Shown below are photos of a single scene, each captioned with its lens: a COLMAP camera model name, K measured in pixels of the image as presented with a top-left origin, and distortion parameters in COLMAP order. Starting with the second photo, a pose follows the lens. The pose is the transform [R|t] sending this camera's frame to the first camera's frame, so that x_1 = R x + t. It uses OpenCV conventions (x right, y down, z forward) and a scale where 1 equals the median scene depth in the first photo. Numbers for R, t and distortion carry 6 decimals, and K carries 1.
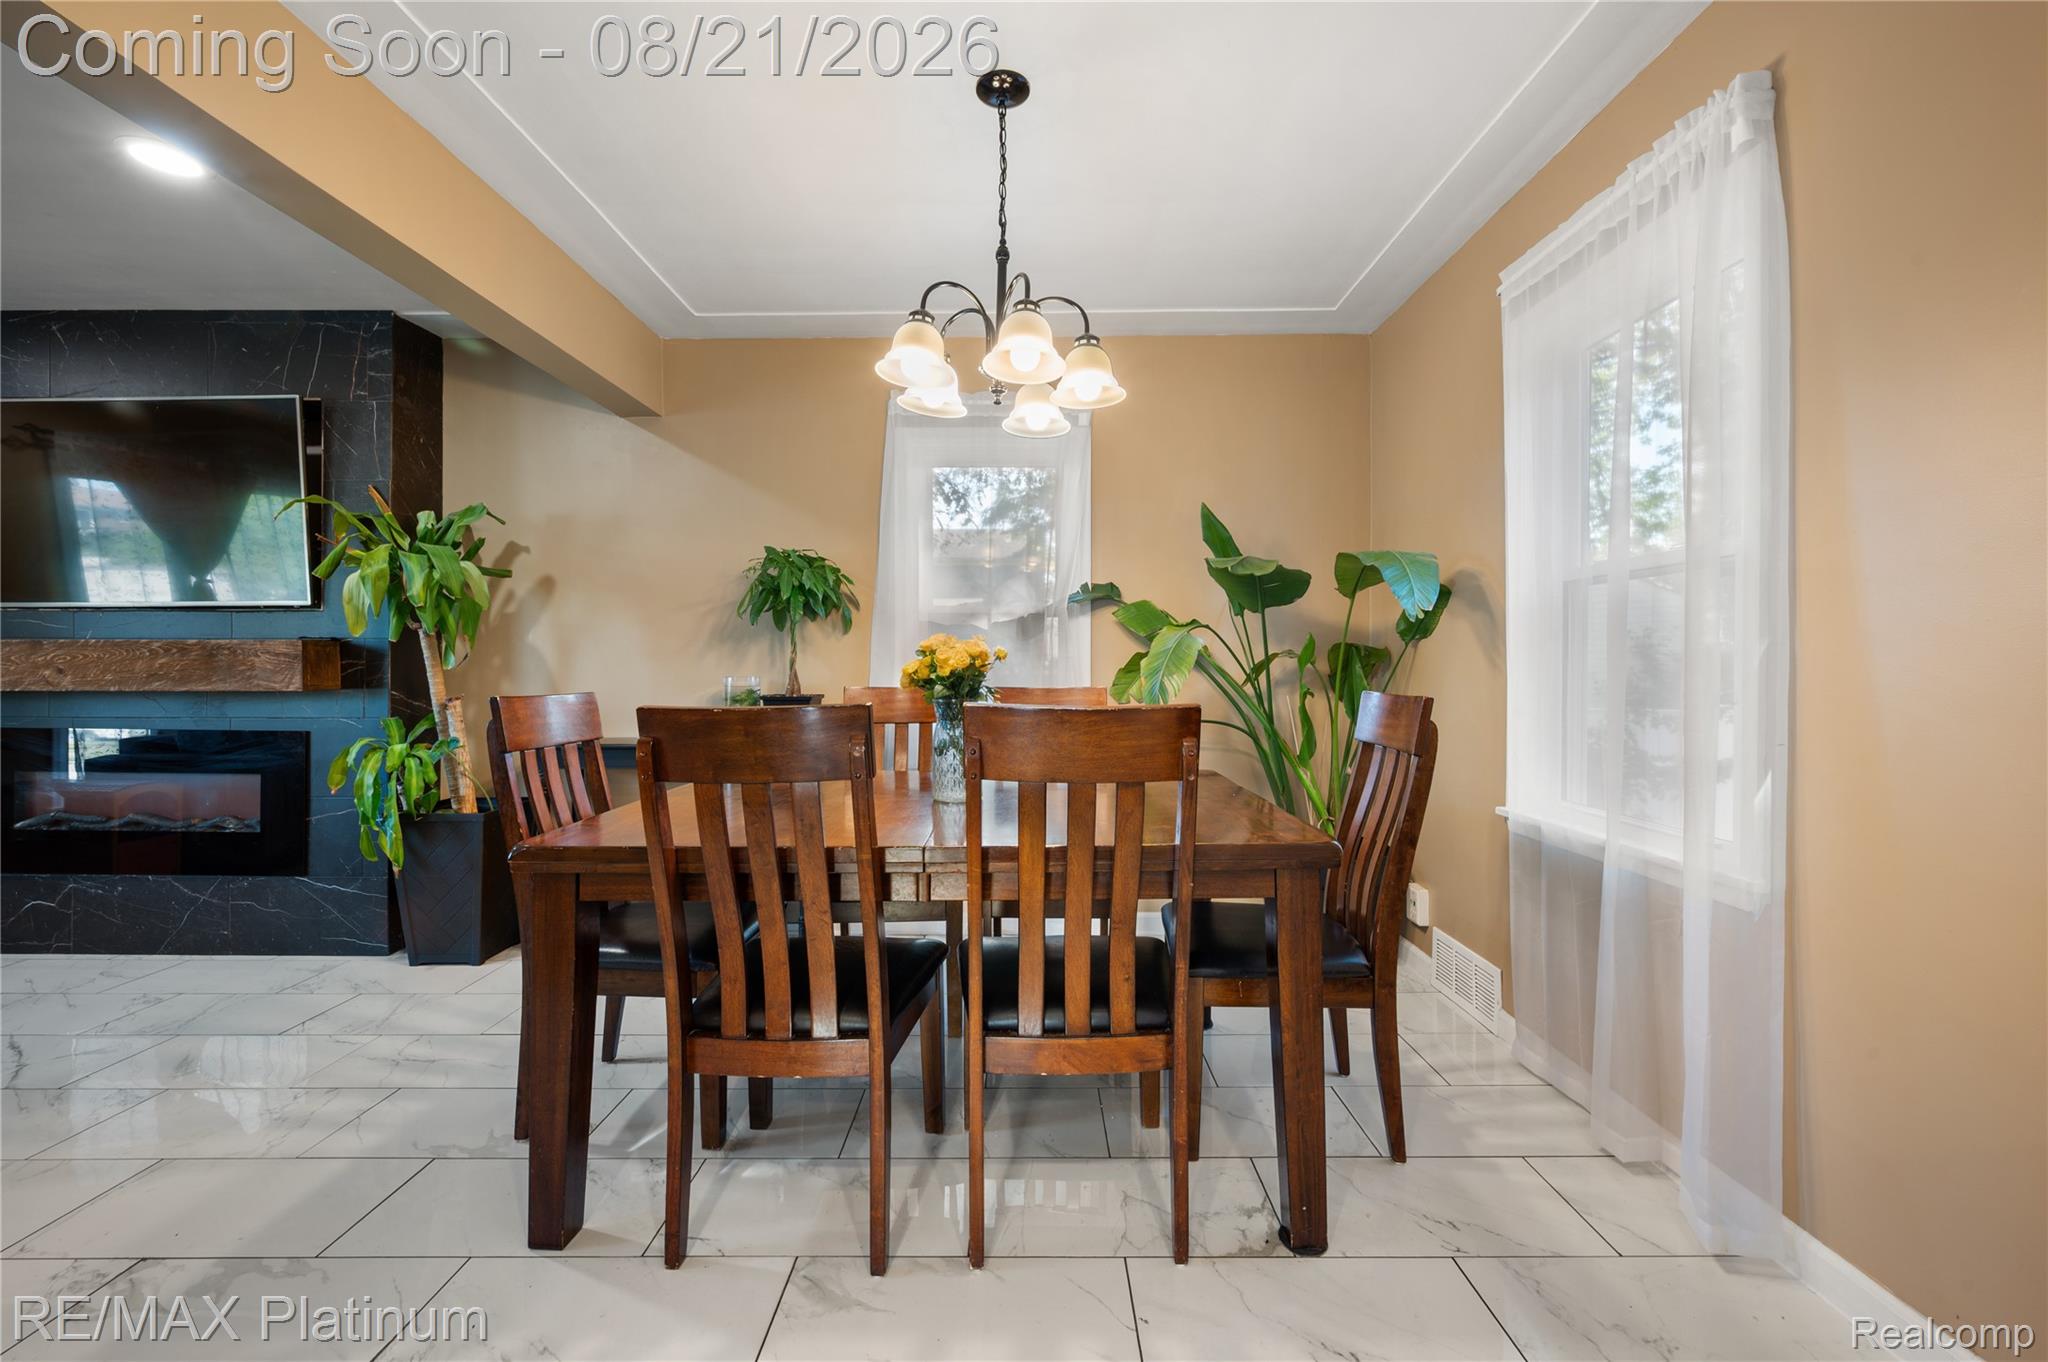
lens RADIAL K [[814.5, 0, 1024.7], [0, 814.5, 666.5], [0, 0, 1]] dist [0.000954, 0.000175]
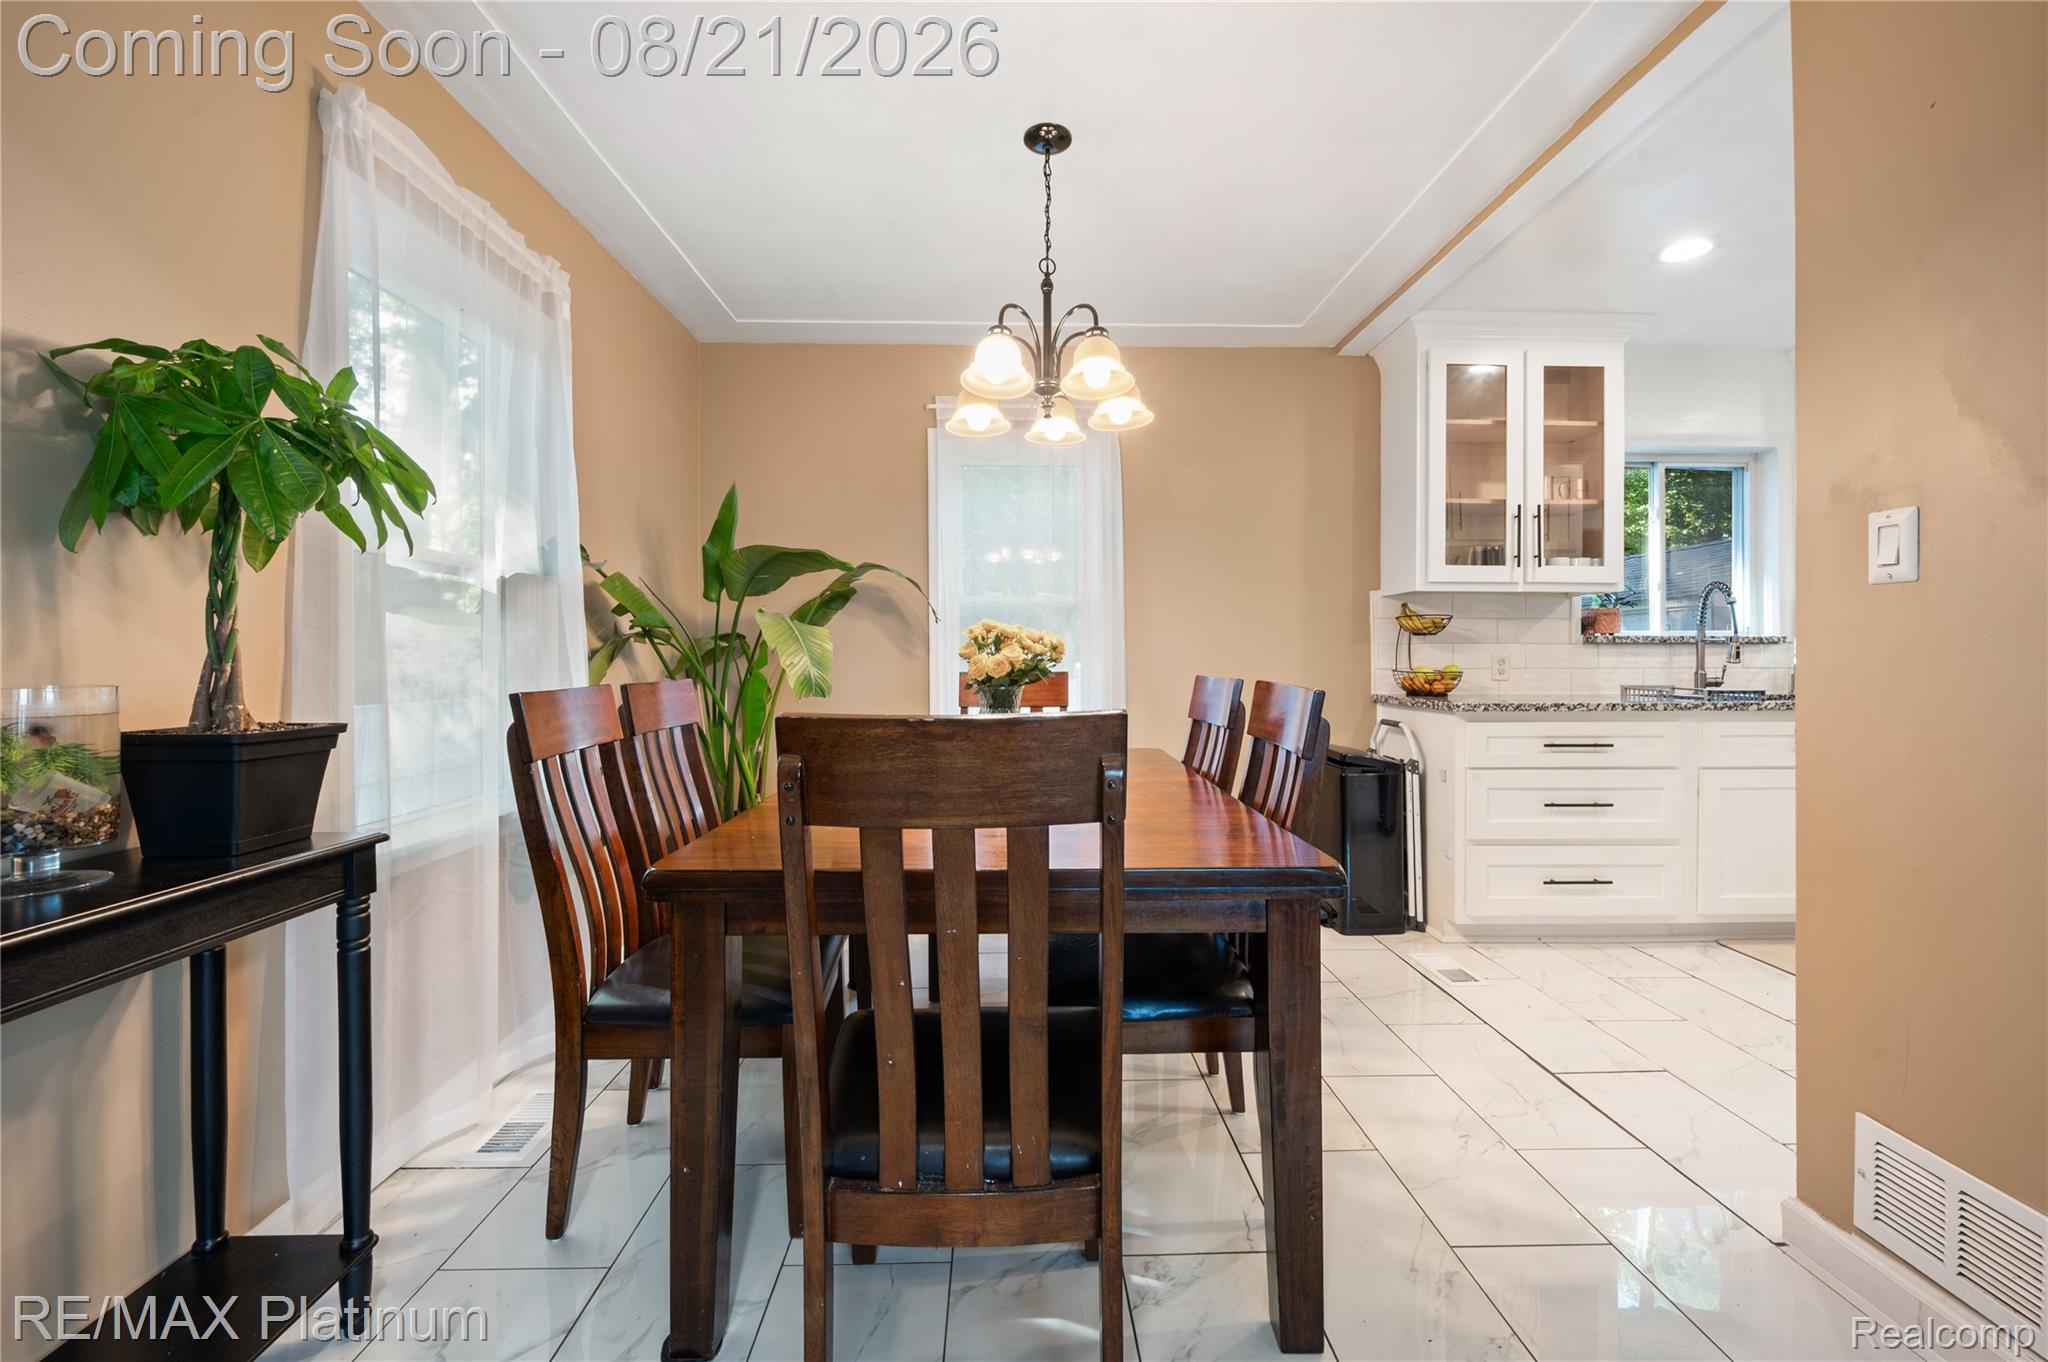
lens RADIAL K [[814.6, 0, 1025.5], [0, 814.6, 656.0], [0, 0, 1]] dist [0.000353, -0.000310]
pose [[-0.032777, 0.000118, 0.999463, -0.705835], [0.005429, 0.999985, 0.000060, 0.003294], [-0.999448, 0.005428, -0.032777, 0.658208]]
